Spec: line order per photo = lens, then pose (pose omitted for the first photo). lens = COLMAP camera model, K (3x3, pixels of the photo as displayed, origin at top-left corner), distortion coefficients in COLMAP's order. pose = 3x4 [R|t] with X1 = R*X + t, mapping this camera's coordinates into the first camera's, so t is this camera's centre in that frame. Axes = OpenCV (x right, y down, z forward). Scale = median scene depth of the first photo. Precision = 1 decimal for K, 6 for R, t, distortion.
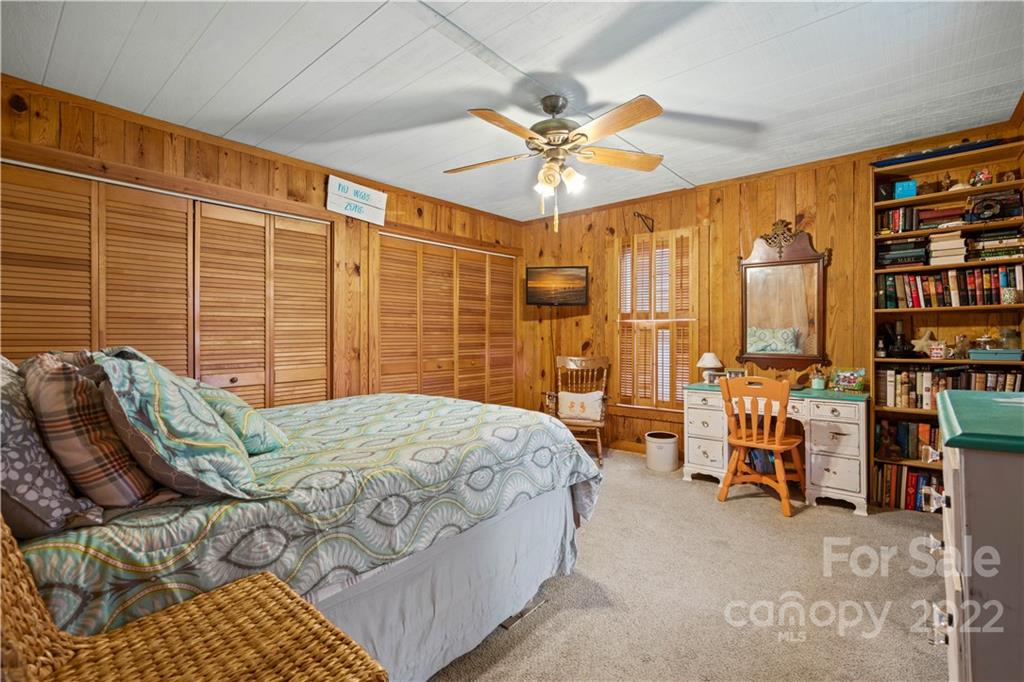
lens RADIAL K [[462.2, 0, 517.8], [0, 462.2, 333.8], [0, 0, 1]] dist [0.000104, 0.002601]
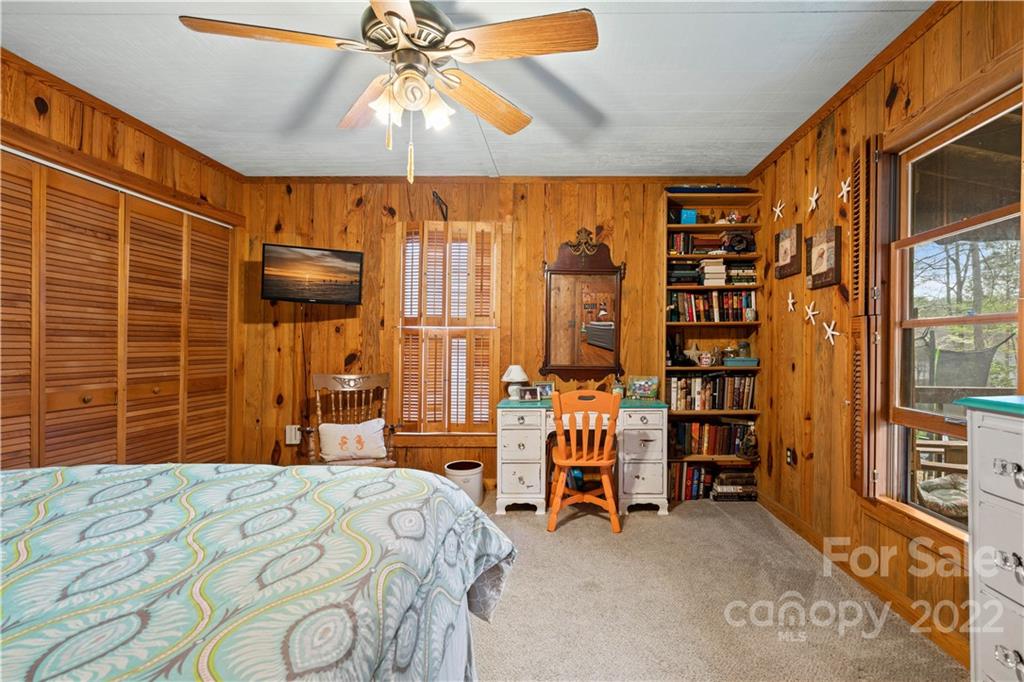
lens RADIAL K [[462.2, 0, 500.9], [0, 462.2, 345.0], [0, 0, 1]] dist [0.000104, 0.002601]
pose [[0.769440, 0.007524, 0.638674, -0.202151], [-0.005388, 0.999971, -0.005289, 0.008338], [-0.638696, 0.000628, 0.769459, 0.372789]]
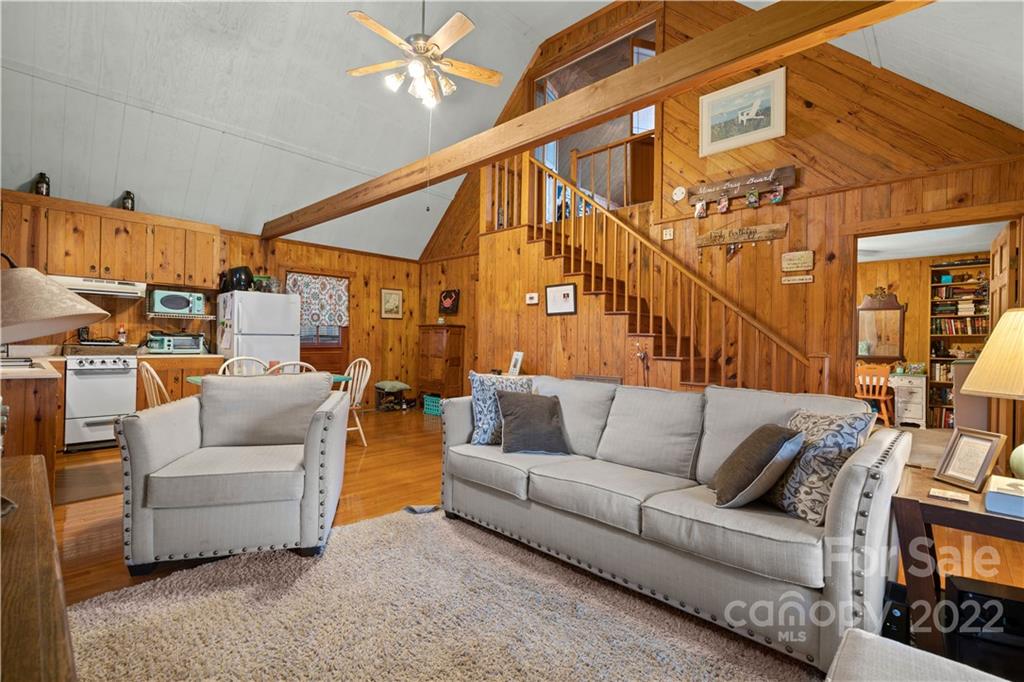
lens RADIAL K [[462.2, 0, 518.8], [0, 462.2, 339.0], [0, 0, 1]] dist [0.000104, 0.002601]
pose [[0.999163, 0.016849, -0.037274, -0.923780], [-0.016819, 0.999858, 0.001111, -0.002638], [0.037287, -0.000483, 0.999304, -1.062733]]
